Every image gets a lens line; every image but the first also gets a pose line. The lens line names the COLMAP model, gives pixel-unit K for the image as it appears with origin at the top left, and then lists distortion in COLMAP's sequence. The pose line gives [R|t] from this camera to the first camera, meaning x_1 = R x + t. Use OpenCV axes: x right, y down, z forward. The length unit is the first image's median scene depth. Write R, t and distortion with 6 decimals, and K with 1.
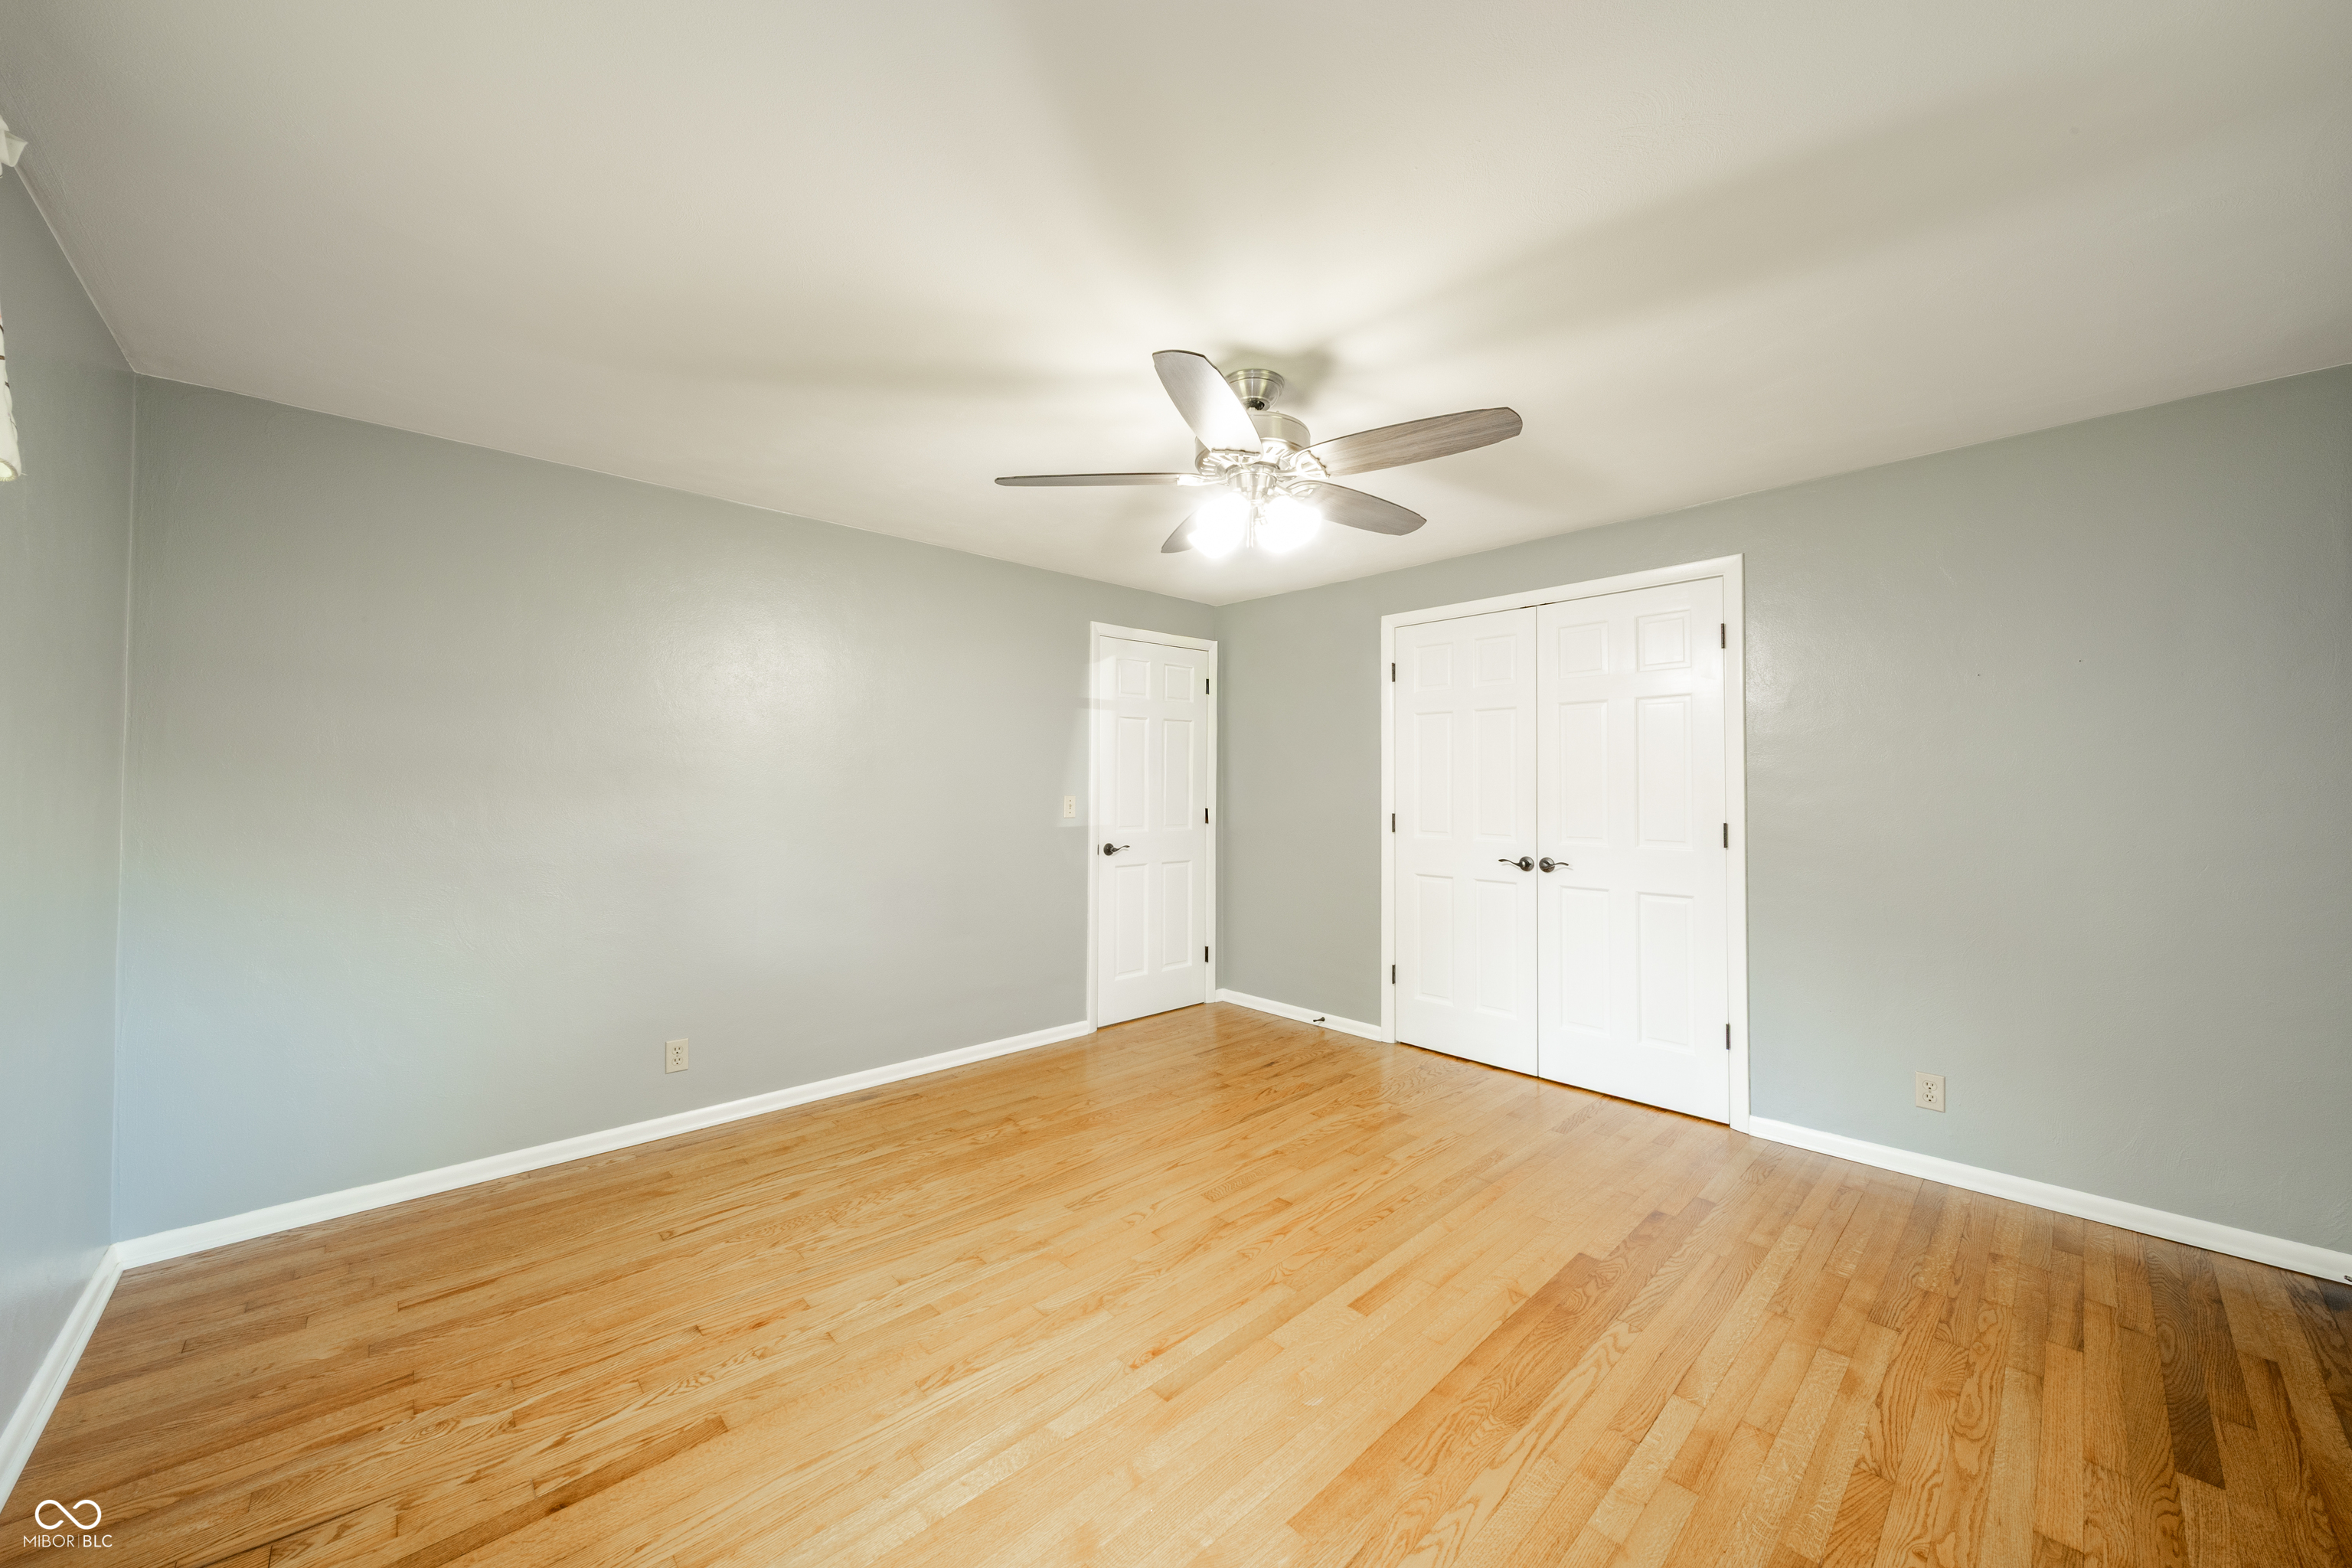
lens RADIAL K [[843.6, 0, 1177.6], [0, 843.6, 785.9], [0, 0, 1]] dist [0.000020, -0.000001]
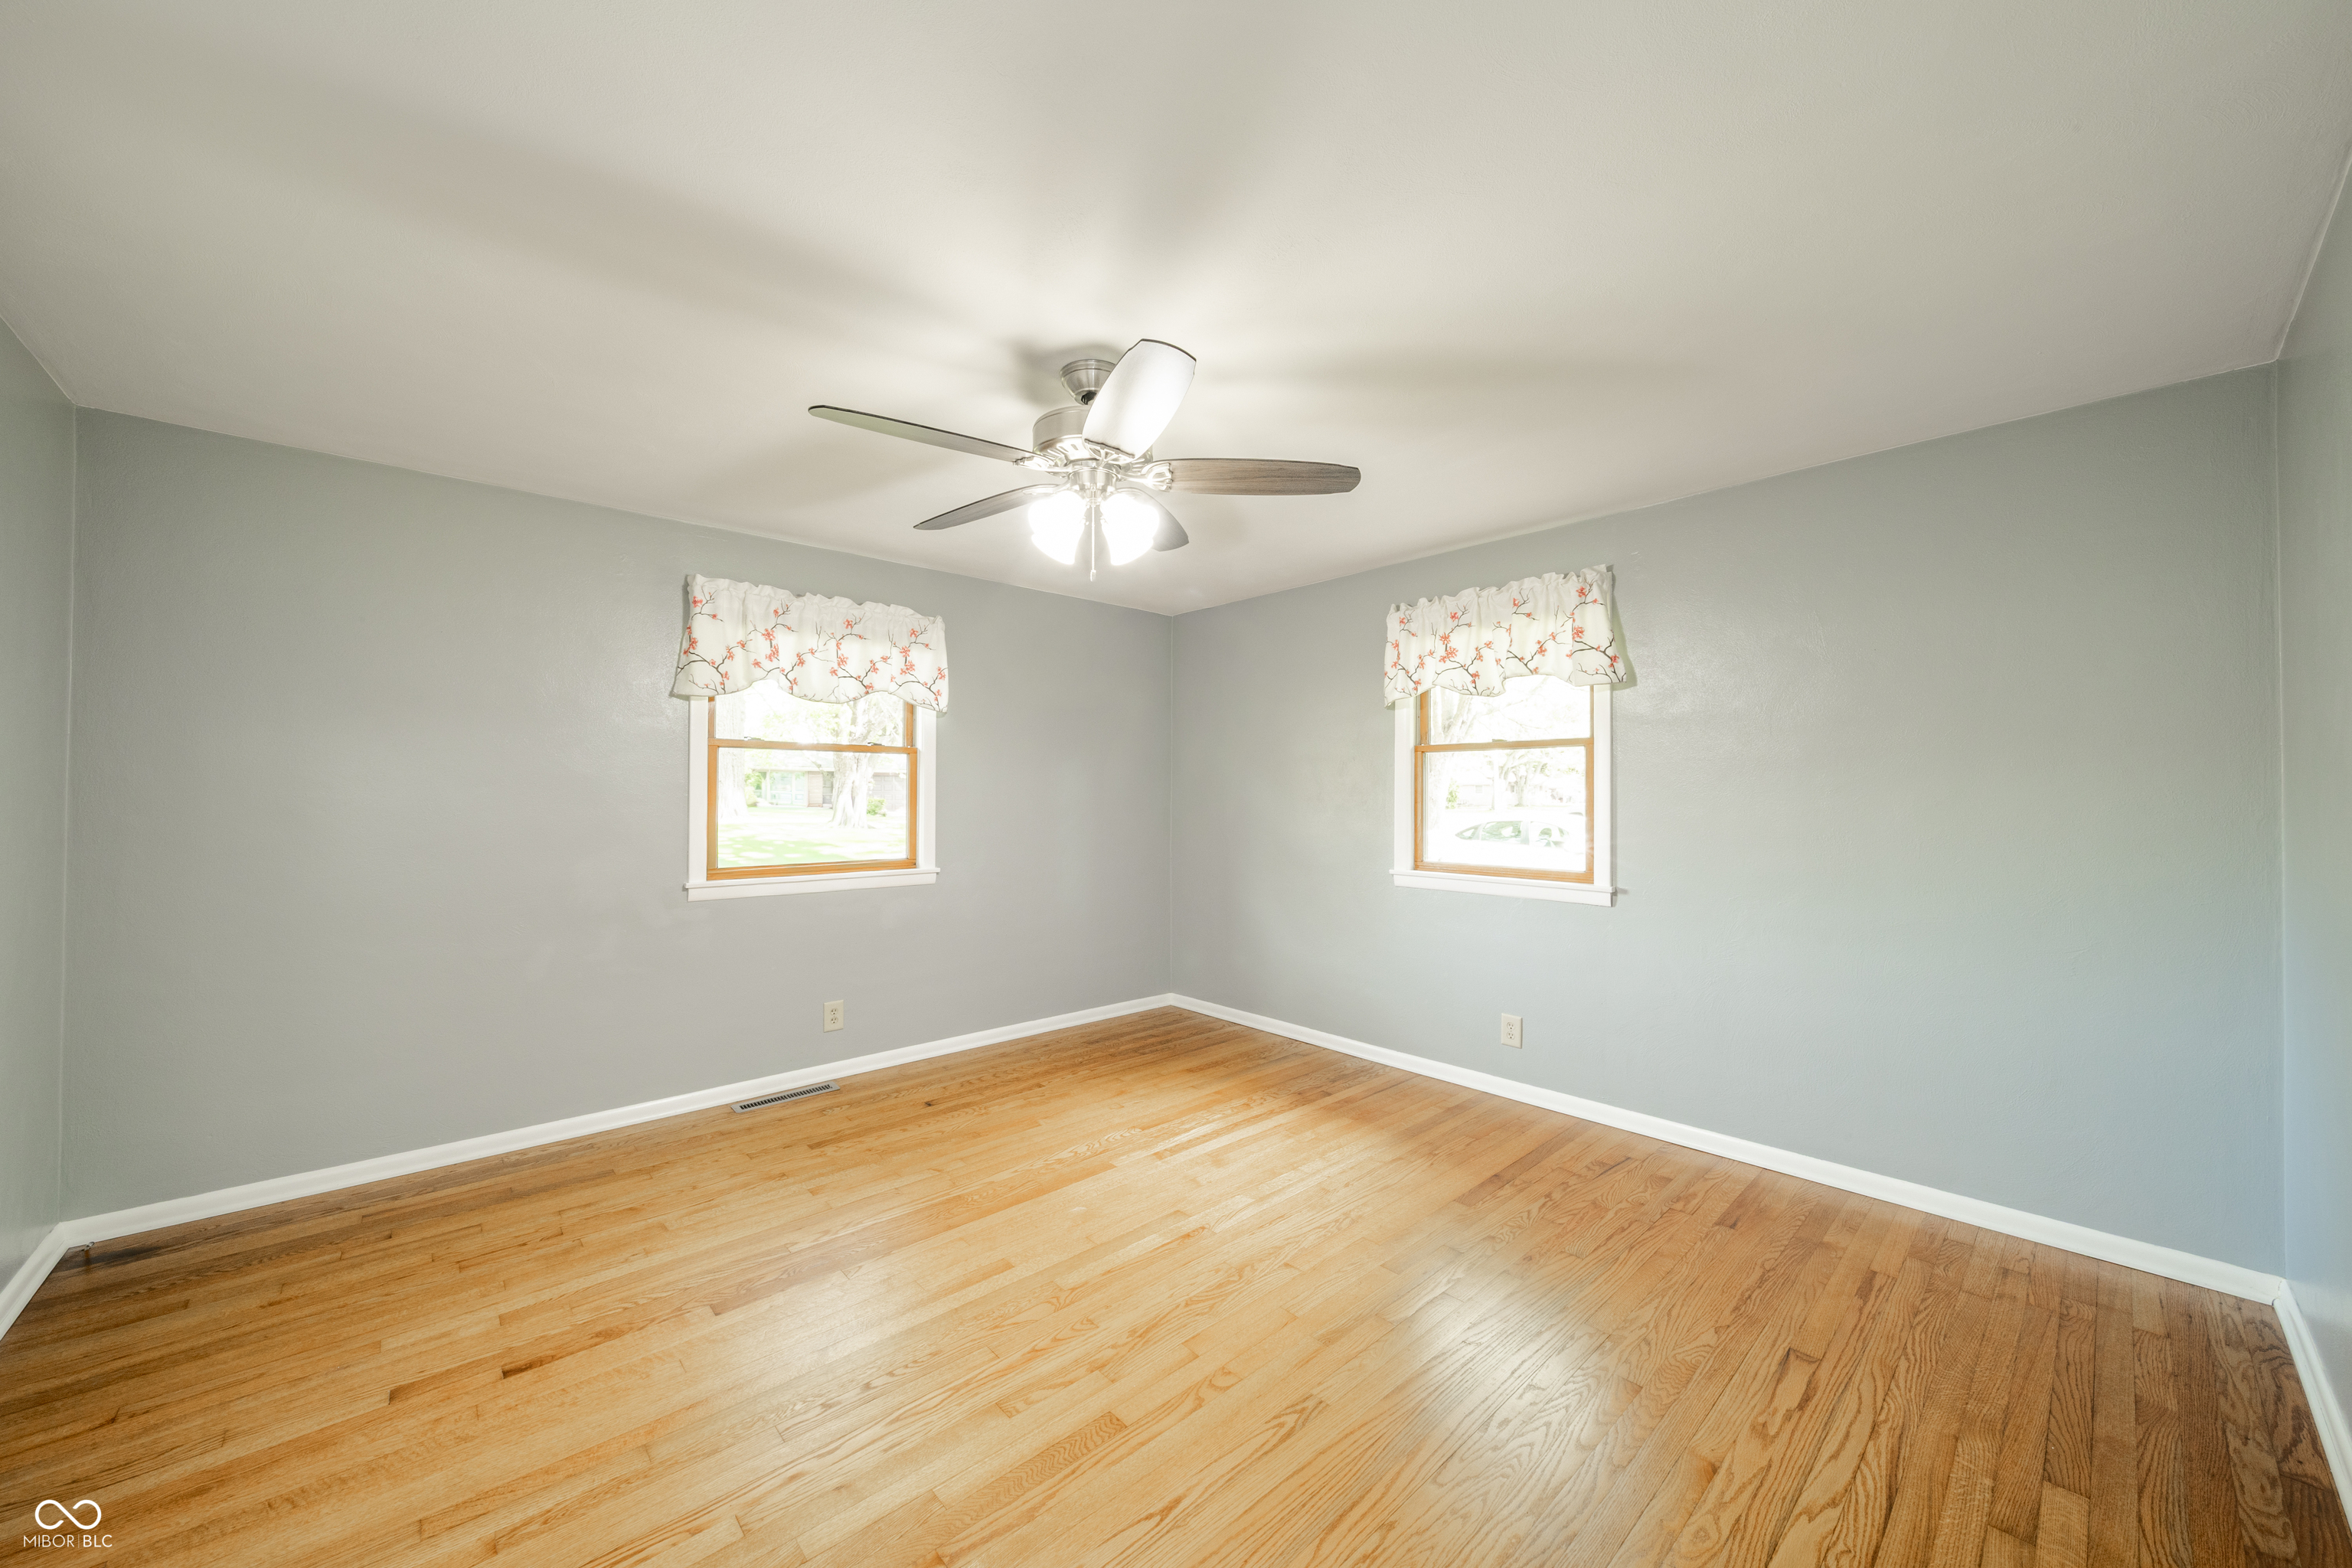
lens RADIAL K [[843.6, 0, 1173.6], [0, 843.6, 790.6], [0, 0, 1]] dist [0.000020, -0.000001]
pose [[-0.999923, -0.003731, 0.011857, -0.016650], [-0.003844, 0.999947, -0.009572, 0.005317], [-0.011821, -0.009617, -0.999884, 2.071978]]
